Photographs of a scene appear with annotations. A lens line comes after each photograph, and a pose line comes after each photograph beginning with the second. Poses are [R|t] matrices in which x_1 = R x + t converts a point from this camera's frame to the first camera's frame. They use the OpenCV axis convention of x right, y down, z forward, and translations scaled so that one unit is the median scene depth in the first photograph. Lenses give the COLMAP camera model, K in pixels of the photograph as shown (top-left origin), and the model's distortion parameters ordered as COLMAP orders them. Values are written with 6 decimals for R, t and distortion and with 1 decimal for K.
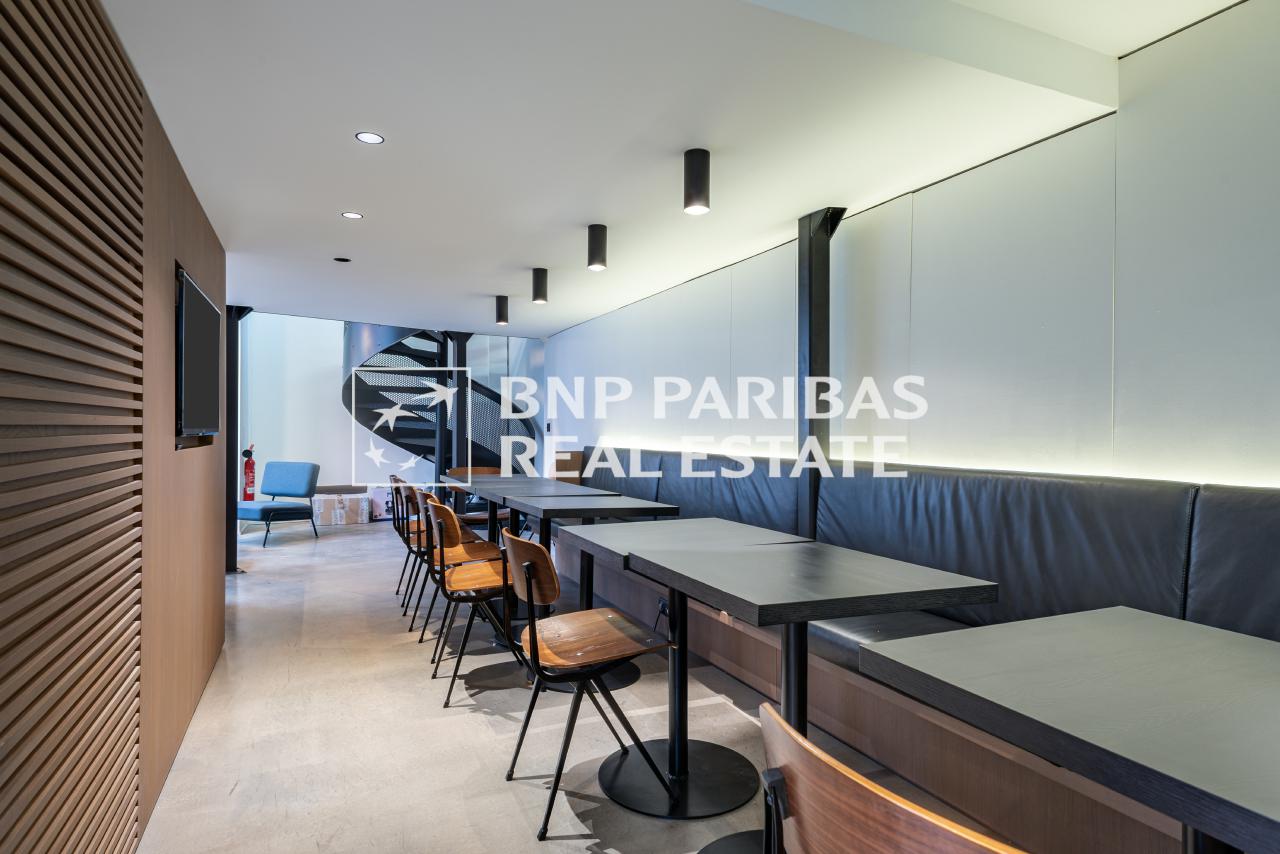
lens RADIAL K [[735.9, 0, 641.9], [0, 735.9, 425.0], [0, 0, 1]] dist [-0.003574, -0.001213]
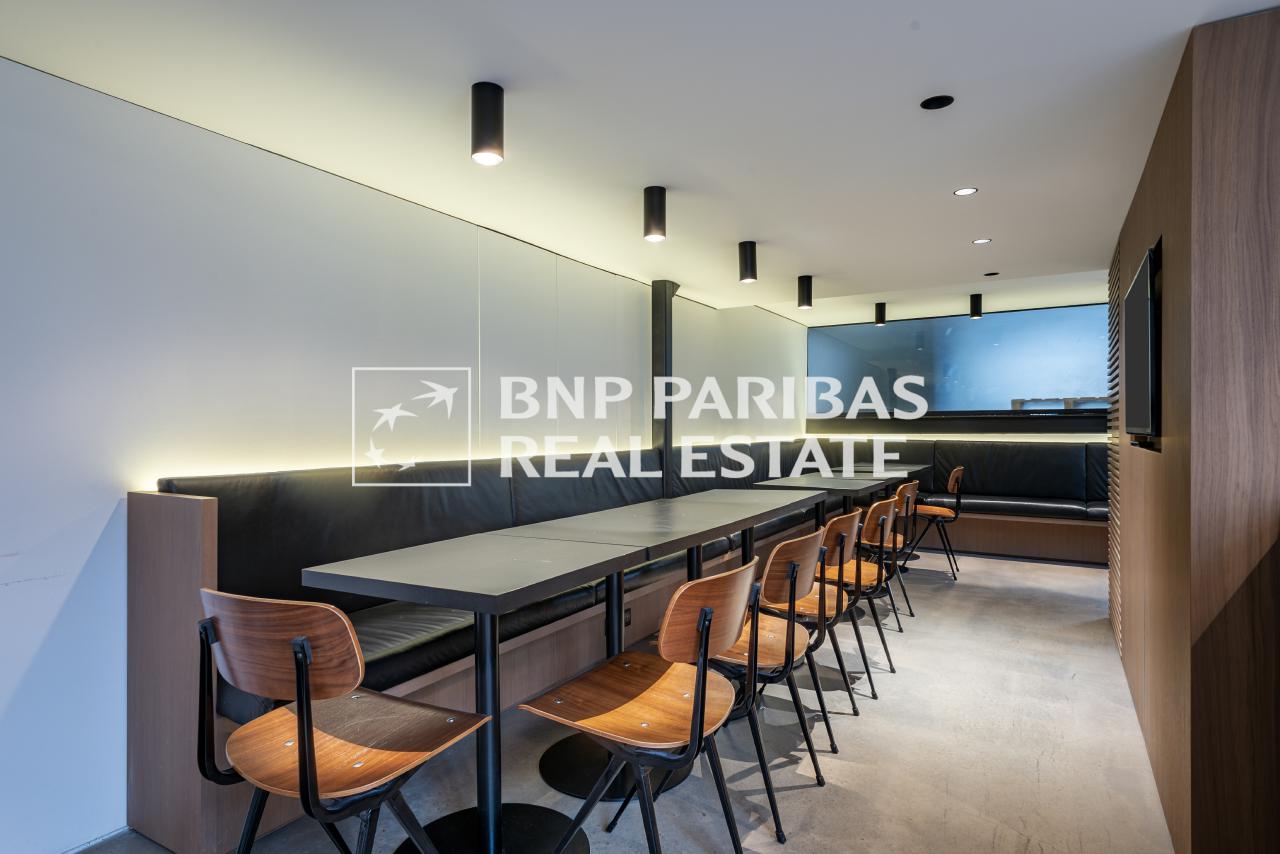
lens RADIAL K [[735.9, 0, 643.4], [0, 735.9, 430.2], [0, 0, 1]] dist [-0.003574, -0.001213]
pose [[-0.601538, 0.002244, 0.798841, -0.782302], [-0.001979, 0.999989, -0.004299, 0.013802], [-0.798842, -0.004167, -0.601527, 1.656839]]
